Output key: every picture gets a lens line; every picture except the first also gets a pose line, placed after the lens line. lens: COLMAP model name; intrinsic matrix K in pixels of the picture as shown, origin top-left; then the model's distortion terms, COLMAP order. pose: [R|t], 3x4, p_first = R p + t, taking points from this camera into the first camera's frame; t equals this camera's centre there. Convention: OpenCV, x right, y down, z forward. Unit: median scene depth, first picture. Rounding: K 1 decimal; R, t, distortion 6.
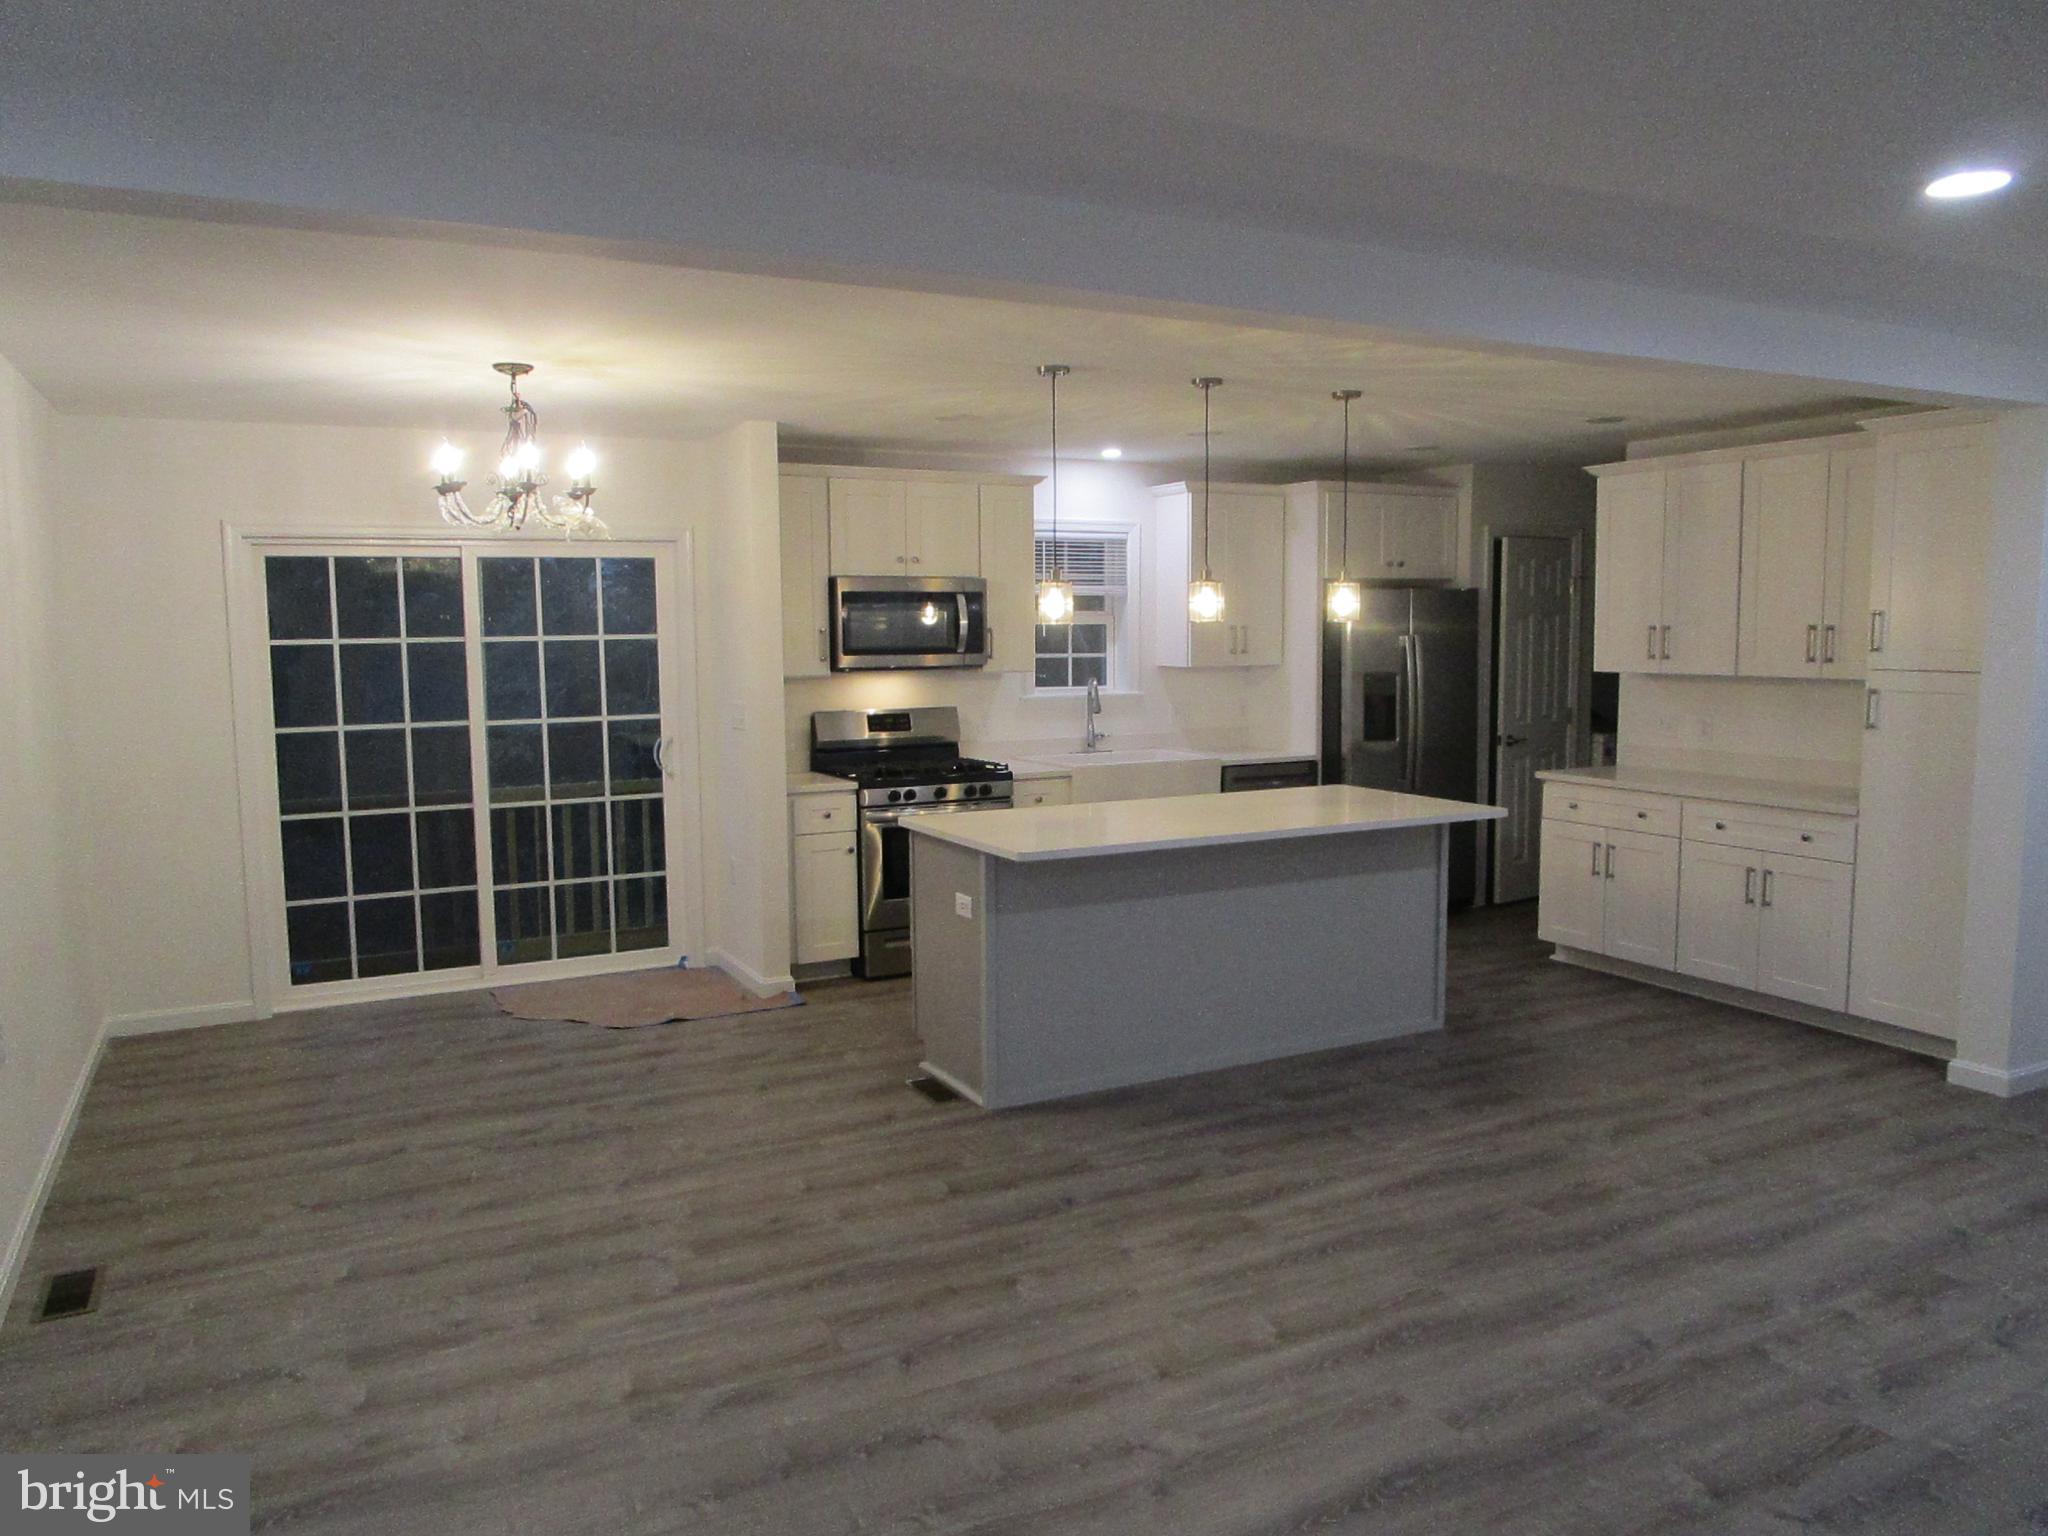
lens RADIAL K [[1474.1, 0, 1024.0], [0, 1474.1, 768.0], [0, 0, 1]] dist [-0.011221, -0.002967]
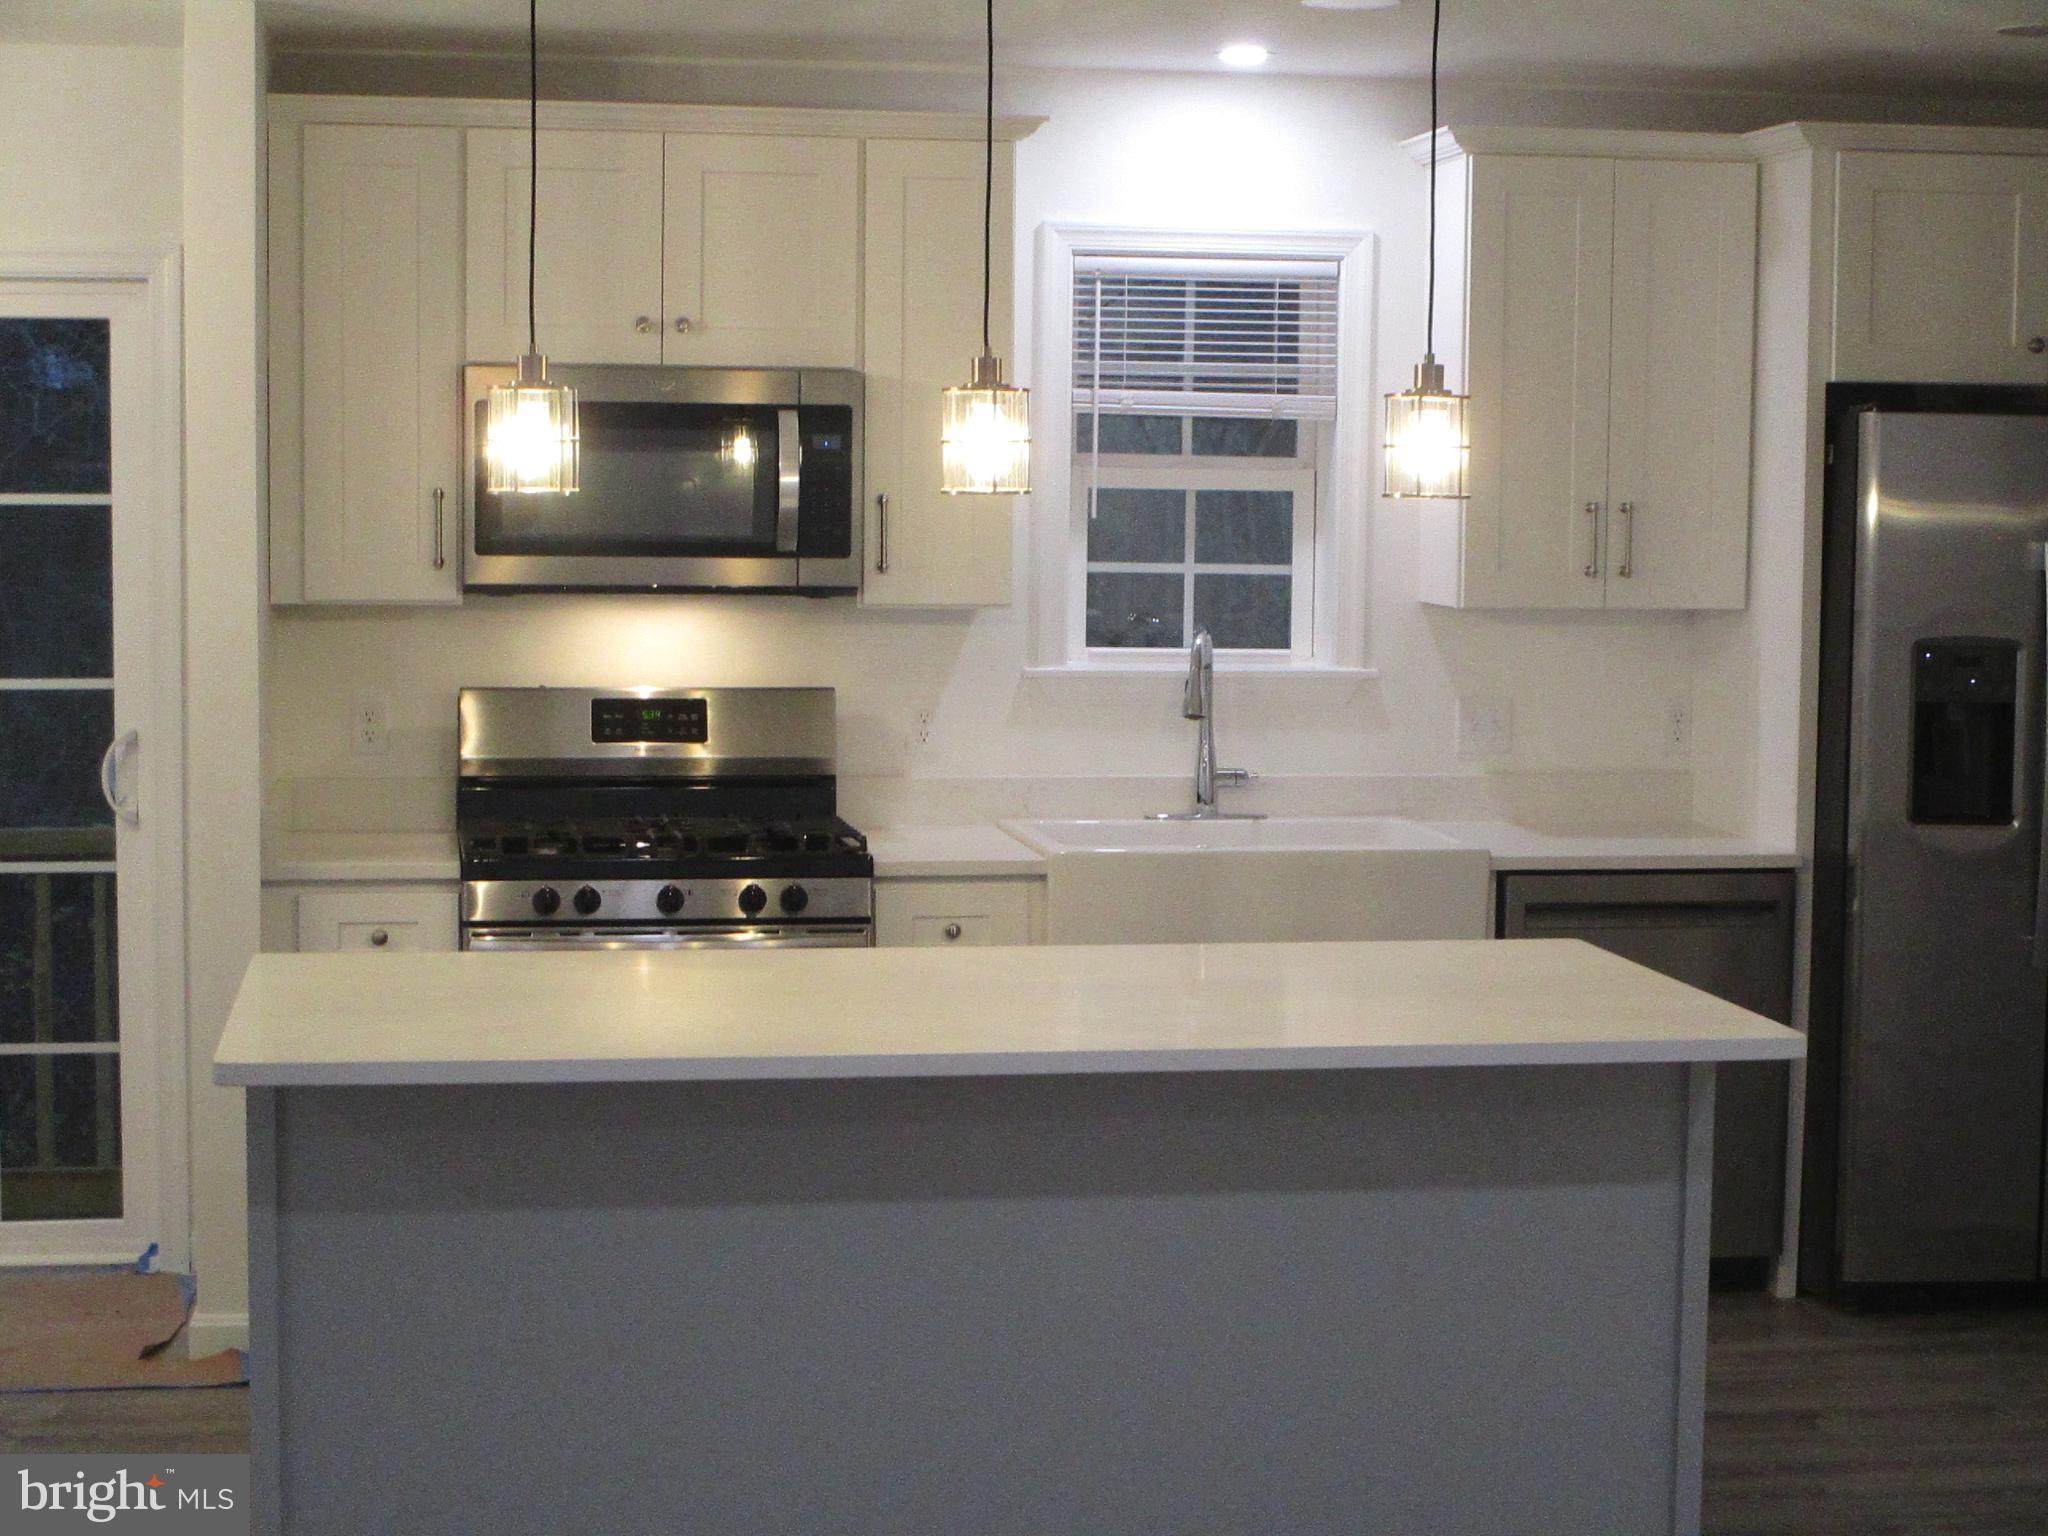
lens RADIAL K [[3539.5, 0, 1024.0], [0, 3539.5, 768.0], [0, 0, 1]] dist [-0.072140, -0.109205]
pose [[0.950893, 0.044971, -0.306236, 0.309805], [-0.049335, 0.998761, -0.006519, -0.016413], [0.305563, 0.021307, 0.951933, 0.096873]]
